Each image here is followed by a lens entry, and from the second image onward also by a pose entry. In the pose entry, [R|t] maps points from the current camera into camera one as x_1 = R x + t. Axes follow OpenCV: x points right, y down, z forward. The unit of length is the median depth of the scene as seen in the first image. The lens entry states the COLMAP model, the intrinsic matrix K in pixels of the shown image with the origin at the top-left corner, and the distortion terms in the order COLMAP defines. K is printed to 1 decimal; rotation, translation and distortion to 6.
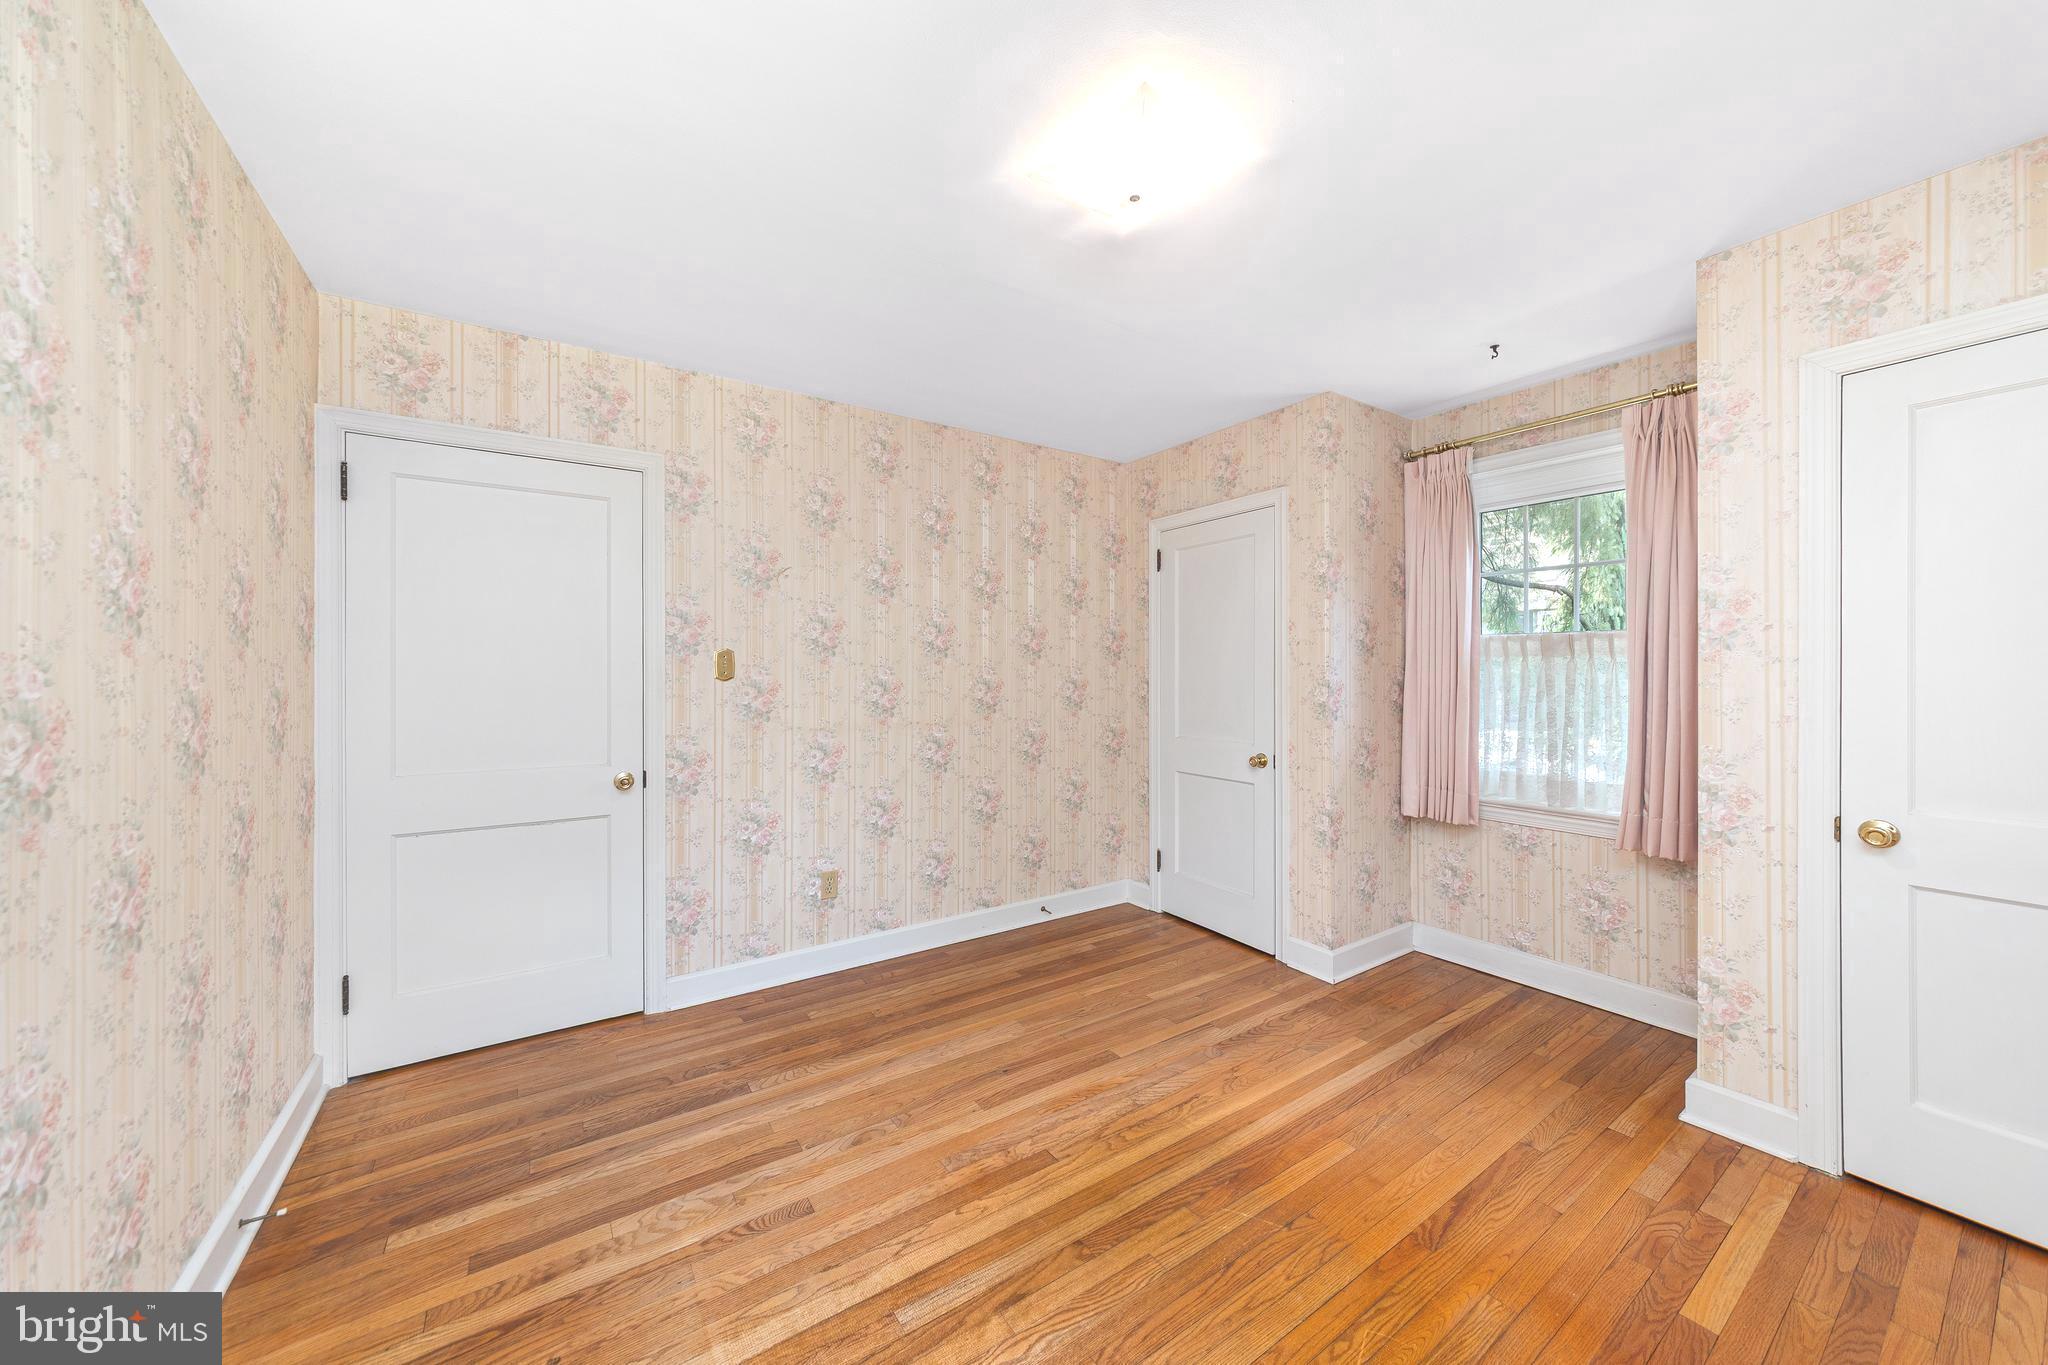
lens RADIAL K [[730.7, 0, 997.2], [0, 730.7, 679.3], [0, 0, 1]] dist [0.011738, 0.000054]
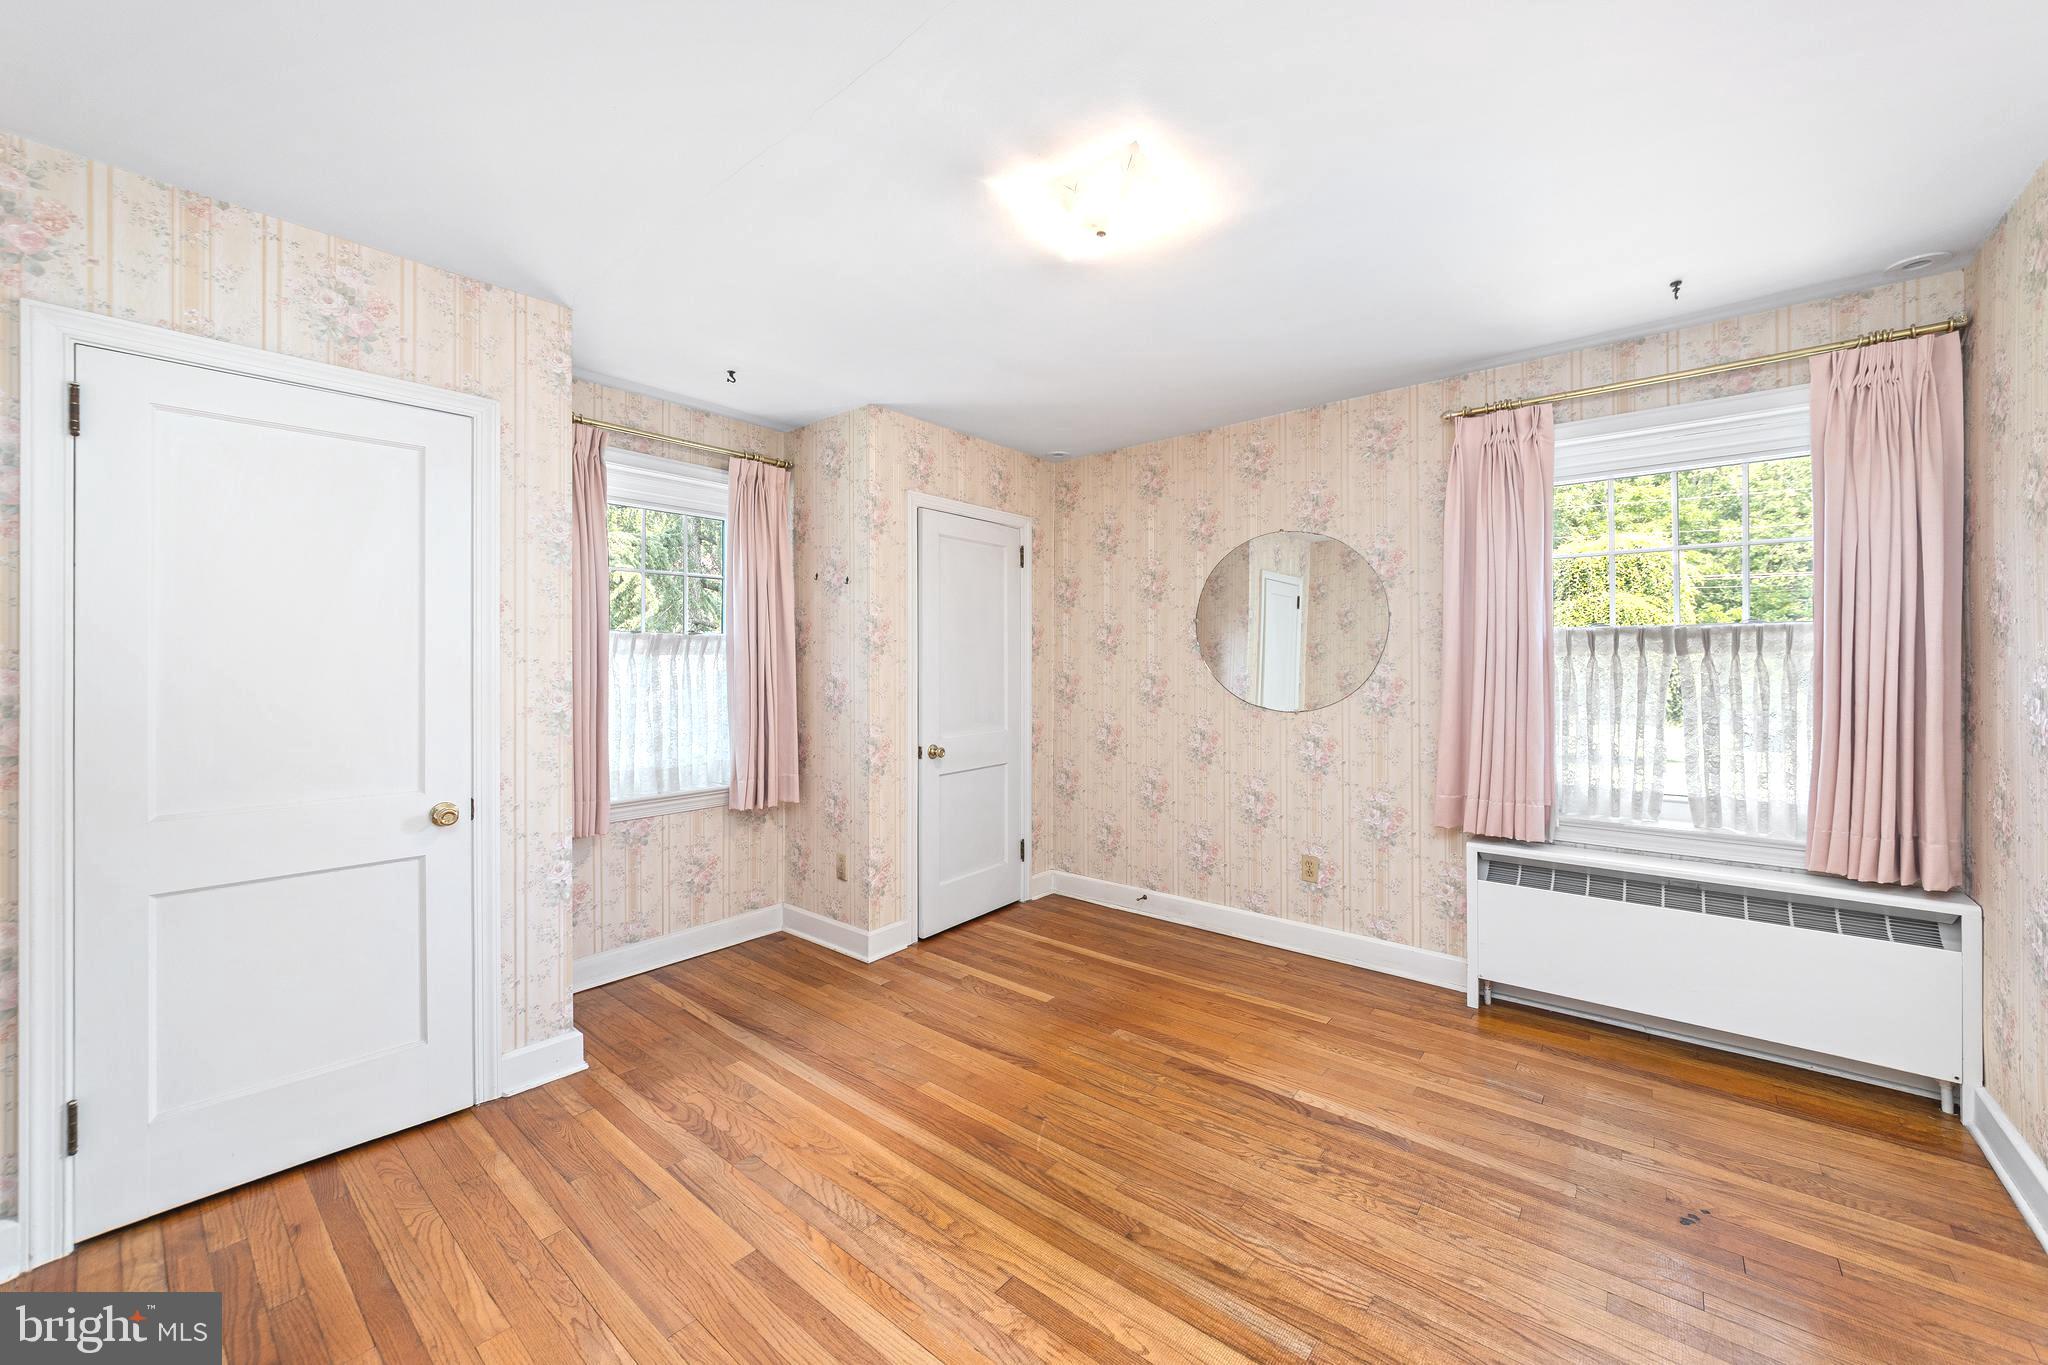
lens RADIAL K [[765.9, 0, 1036.7], [0, 765.9, 665.9], [0, 0, 1]] dist [0.001437, -0.000066]
pose [[-0.299598, -0.003007, 0.954061, -0.715361], [0.012369, 0.999899, 0.007036, -0.023453], [-0.953985, 0.013909, -0.299531, 1.193807]]
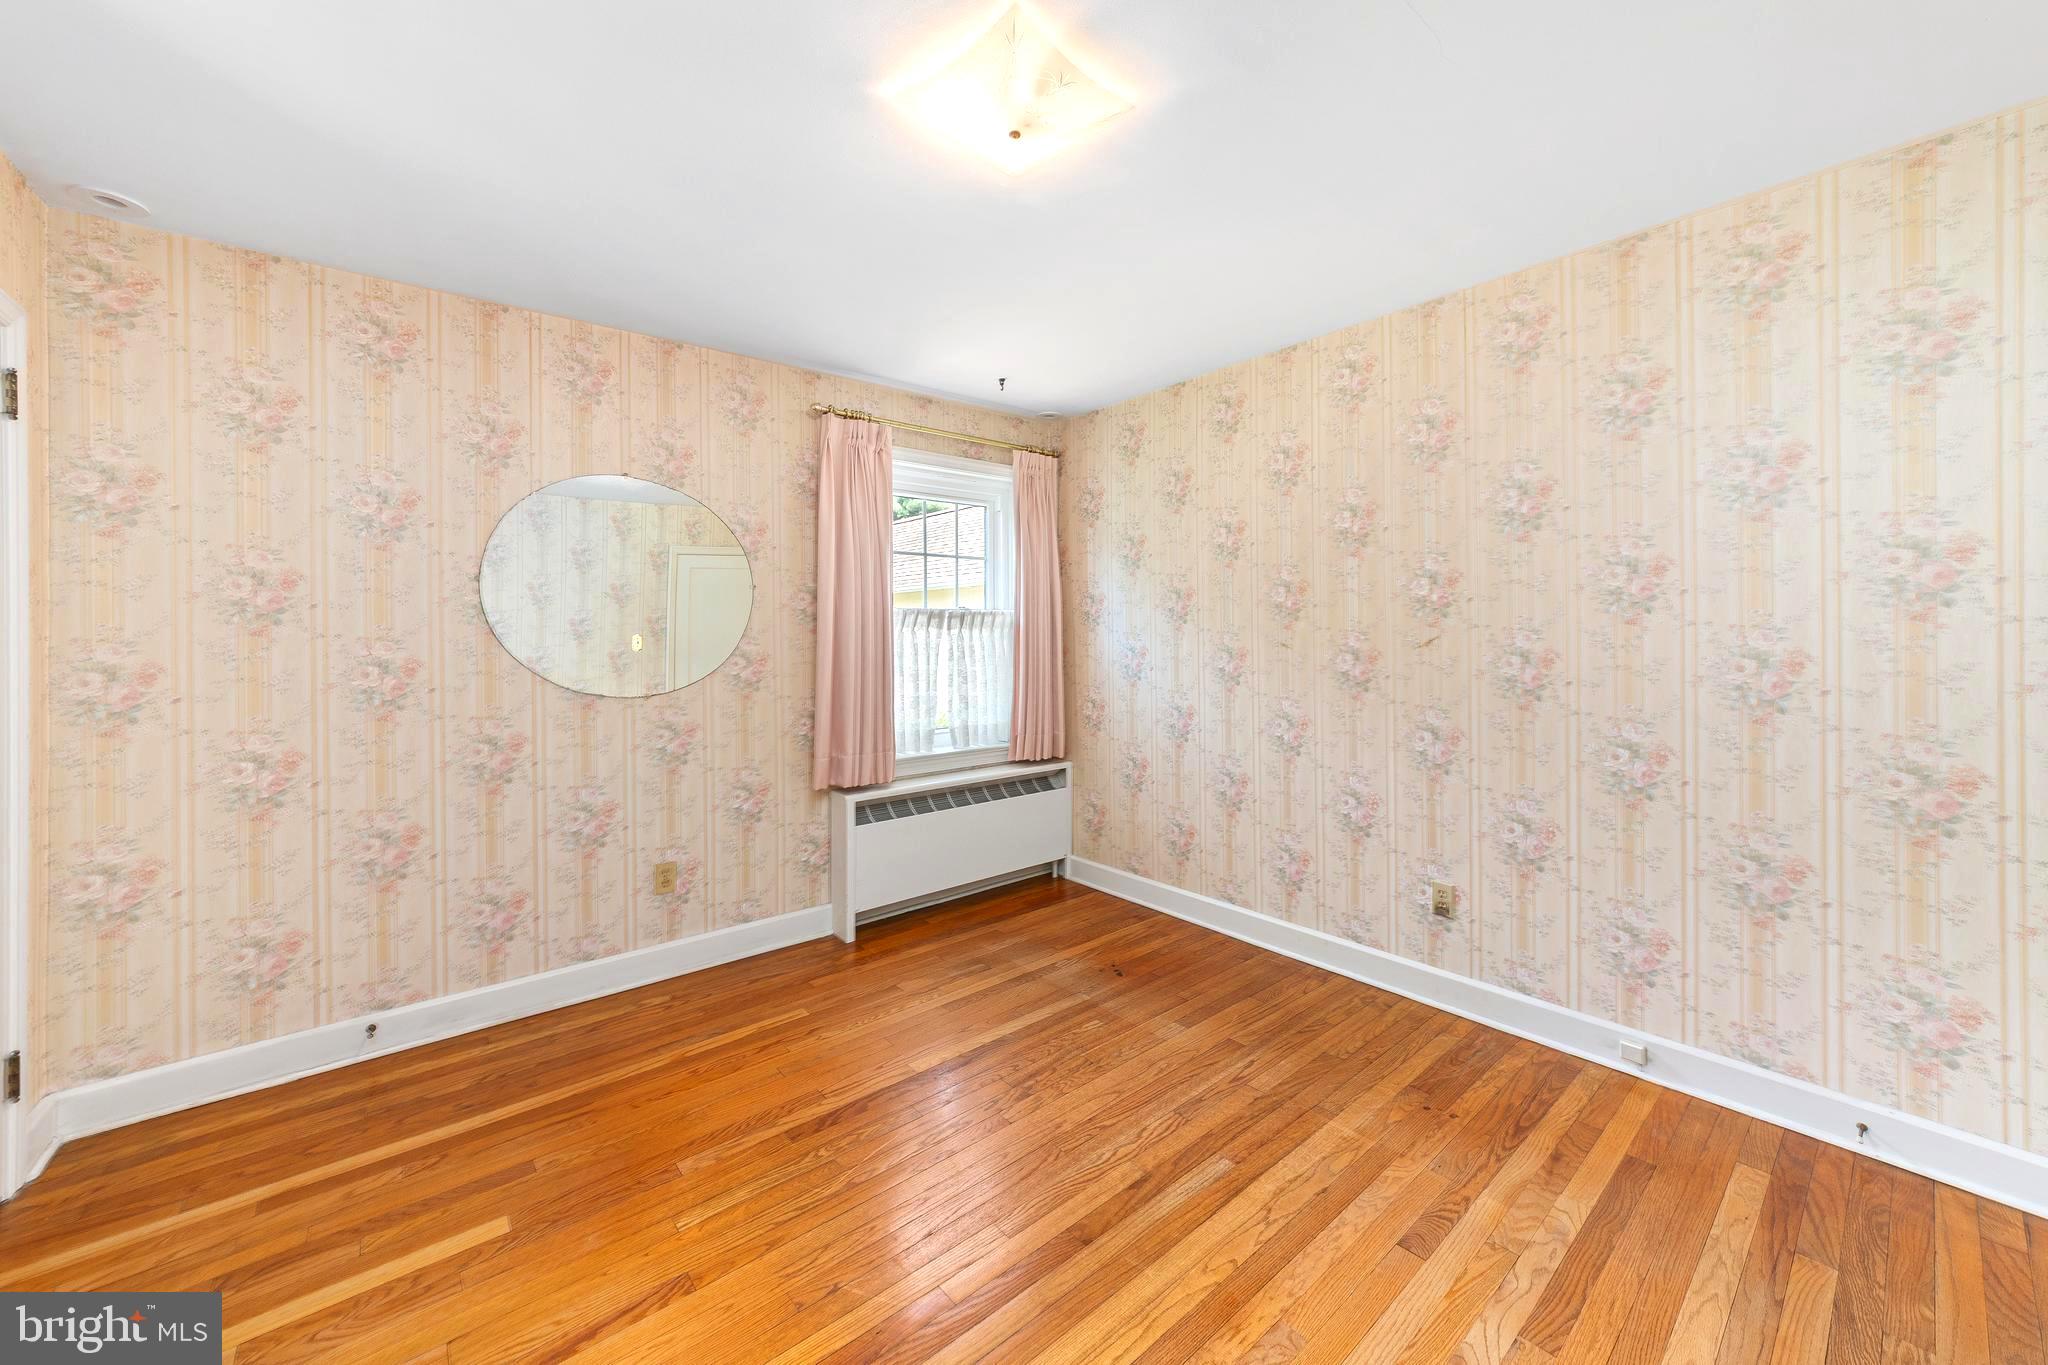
lens RADIAL K [[764.8, 0, 1029.9], [0, 764.8, 631.6], [0, 0, 1]] dist [0.002100, 0.000093]
pose [[-0.995015, 0.007972, -0.099410, 0.231365], [0.007518, 0.999960, 0.004939, -0.022813], [0.099445, 0.004167, -0.995034, 1.651152]]
